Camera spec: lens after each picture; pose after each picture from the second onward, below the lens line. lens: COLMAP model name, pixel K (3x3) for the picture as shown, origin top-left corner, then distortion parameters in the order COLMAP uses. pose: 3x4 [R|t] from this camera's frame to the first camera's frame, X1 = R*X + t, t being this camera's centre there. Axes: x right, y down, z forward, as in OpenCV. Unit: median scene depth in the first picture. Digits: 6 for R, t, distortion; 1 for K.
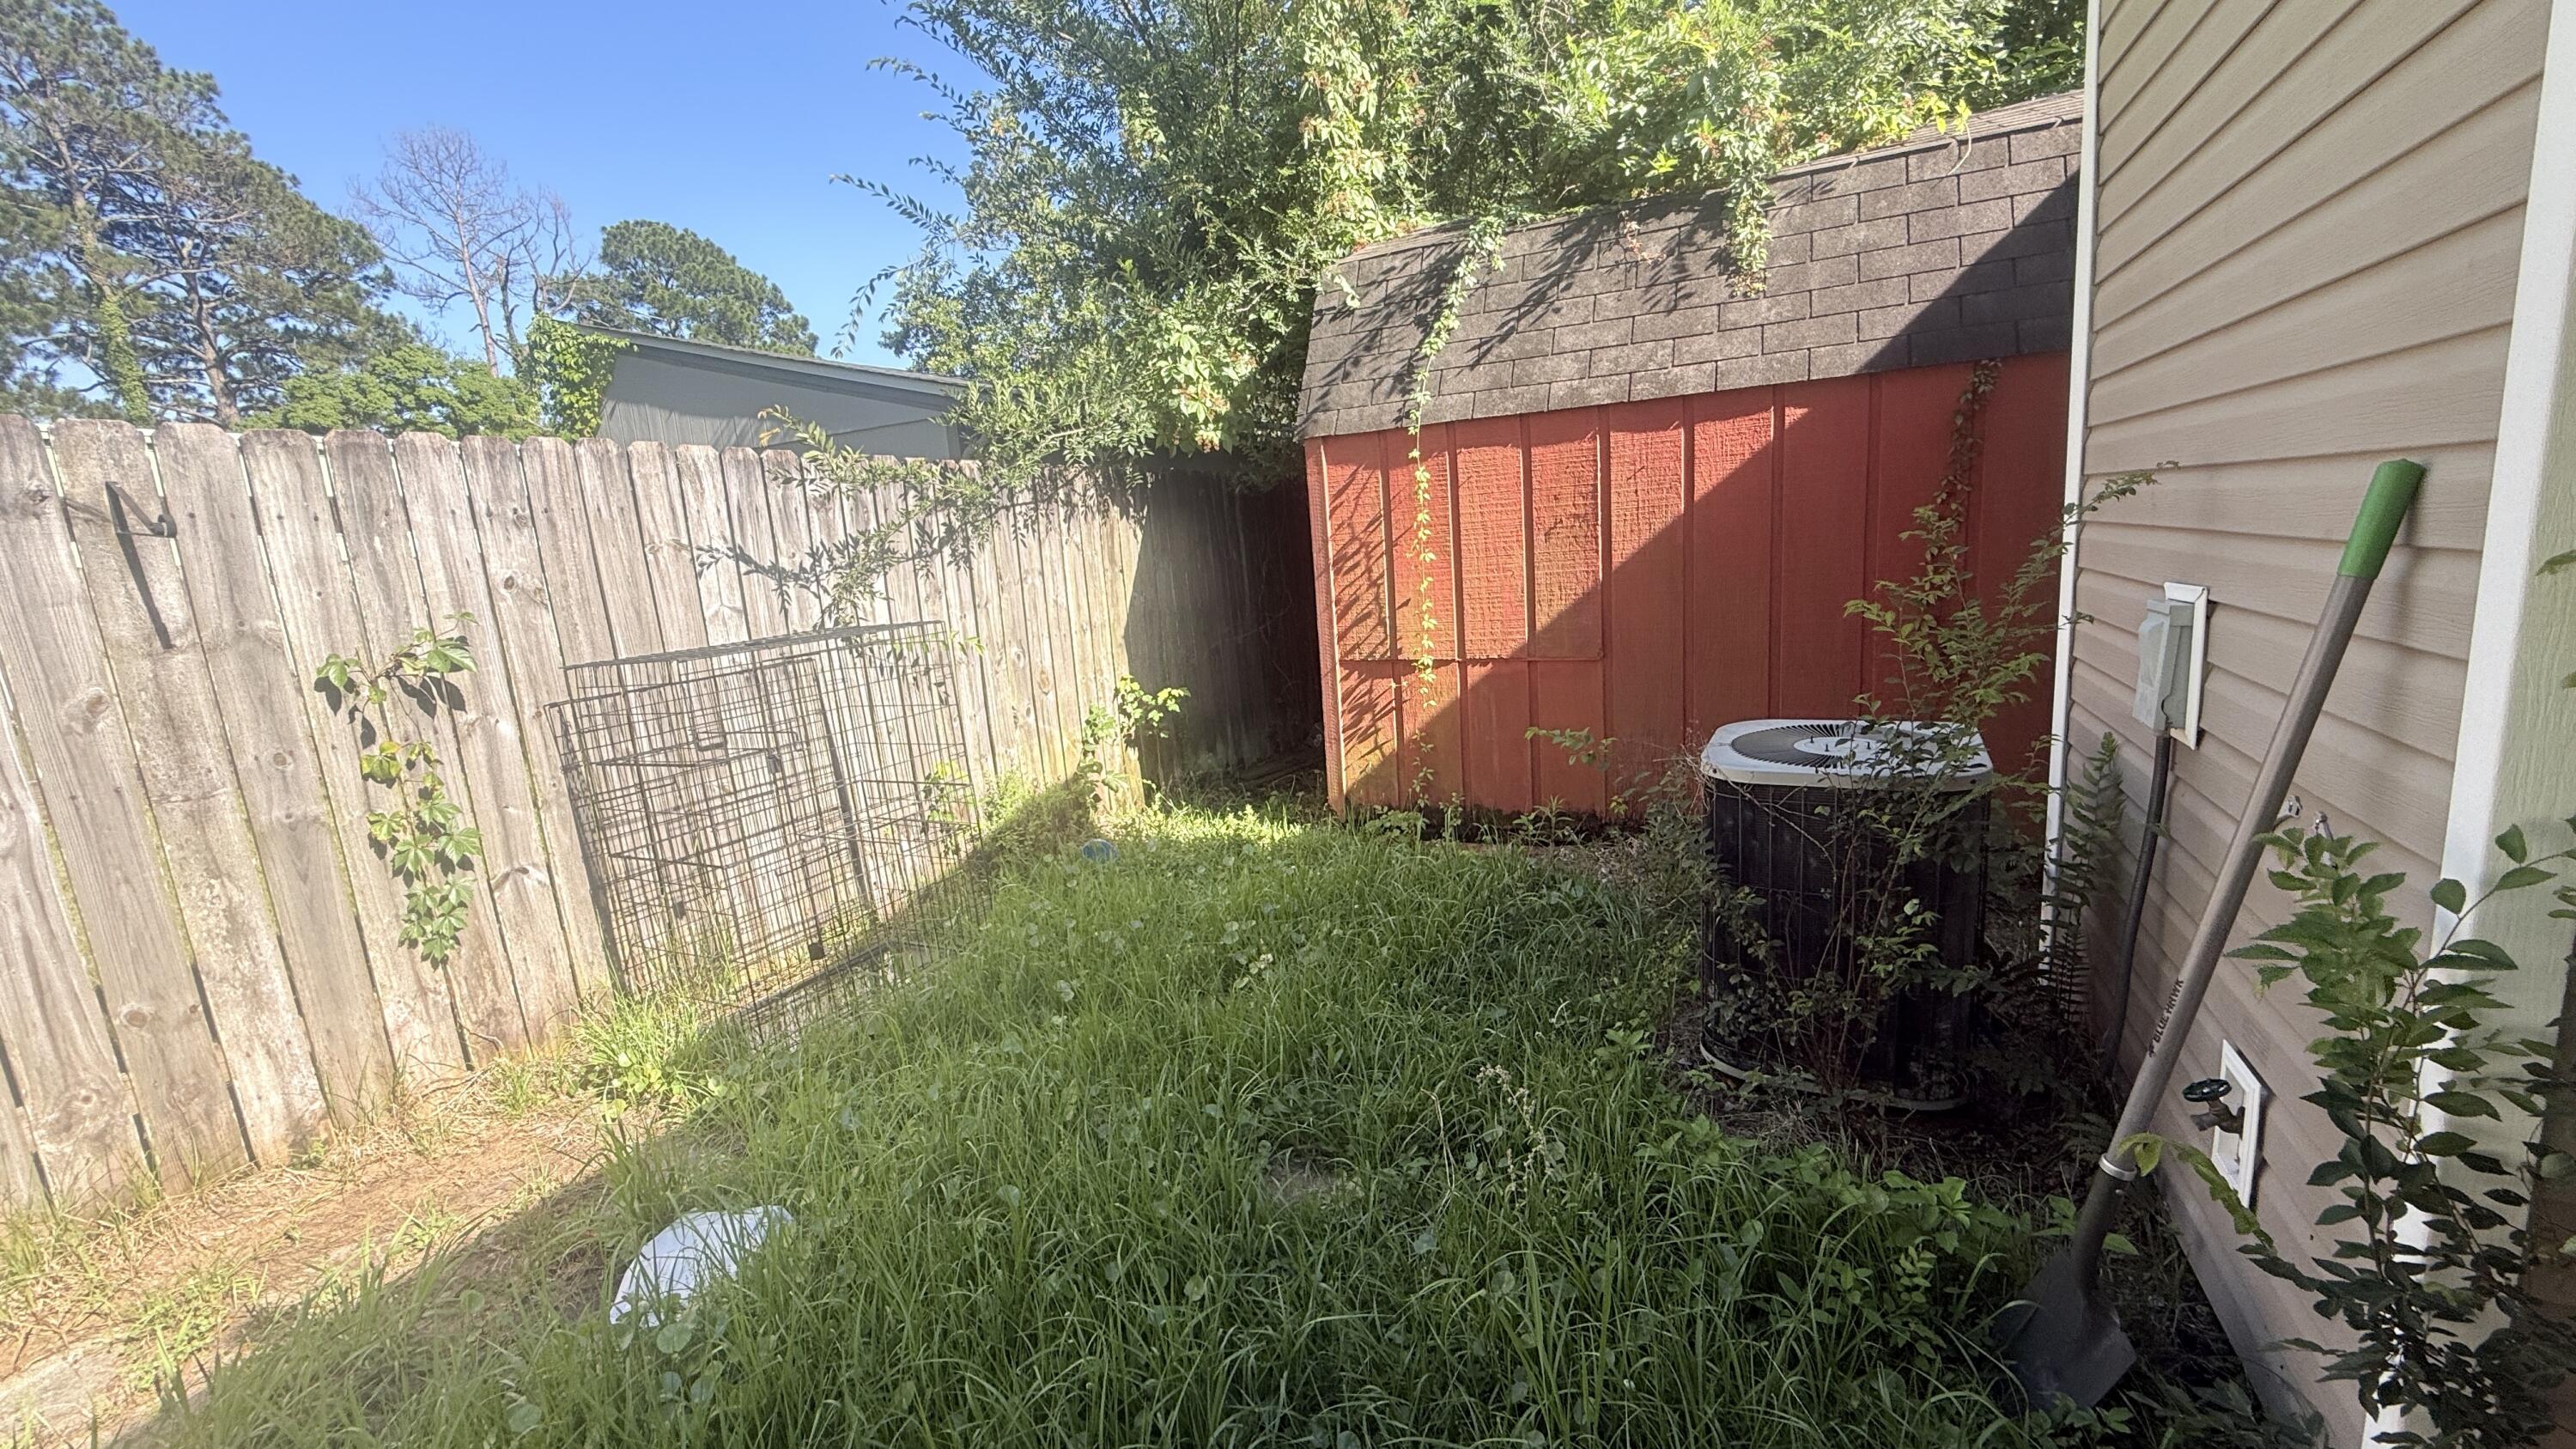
lens RADIAL K [[1024.4, 0, 1283.0], [0, 1024.4, 724.4], [0, 0, 1]] dist [-0.000252, -0.000295]
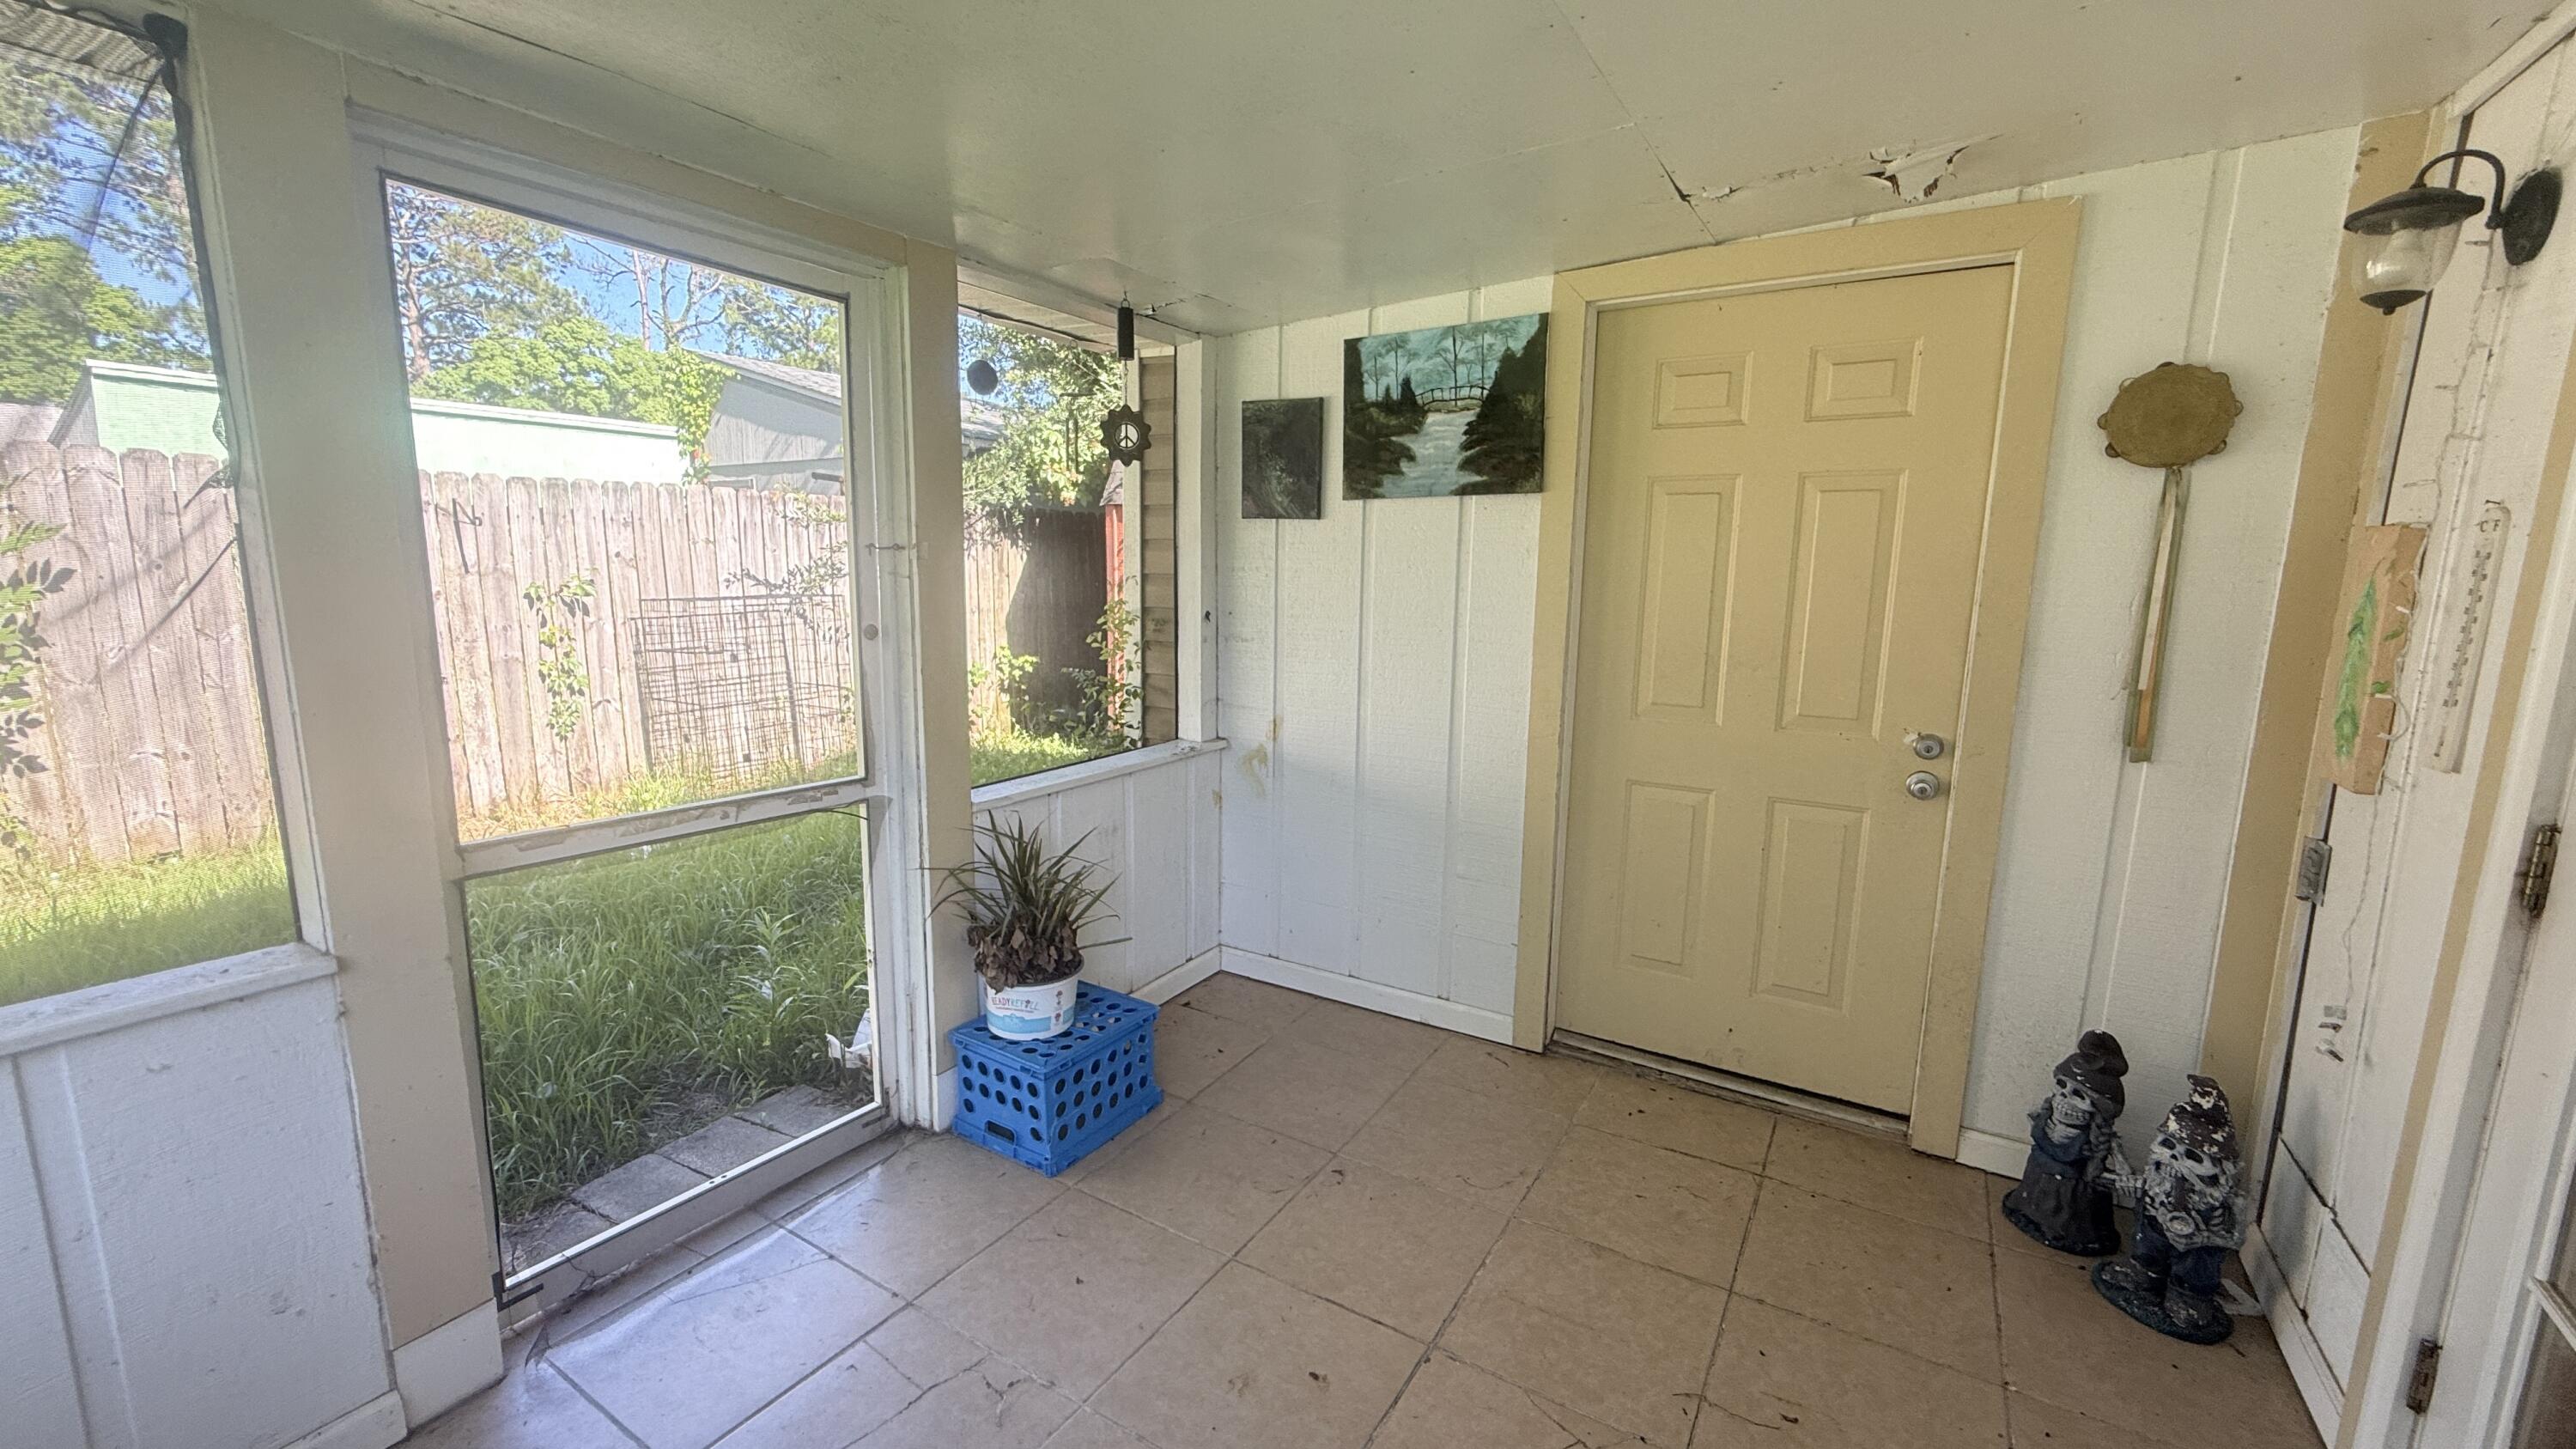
lens RADIAL K [[1024.4, 0, 1283.0], [0, 1024.4, 724.4], [0, 0, 1]] dist [-0.000252, -0.000295]
pose [[0.991819, 0.103010, -0.075393, 0.593942], [-0.103971, 0.994540, -0.008924, 0.060901], [0.074062, 0.016690, 0.997114, -0.737291]]
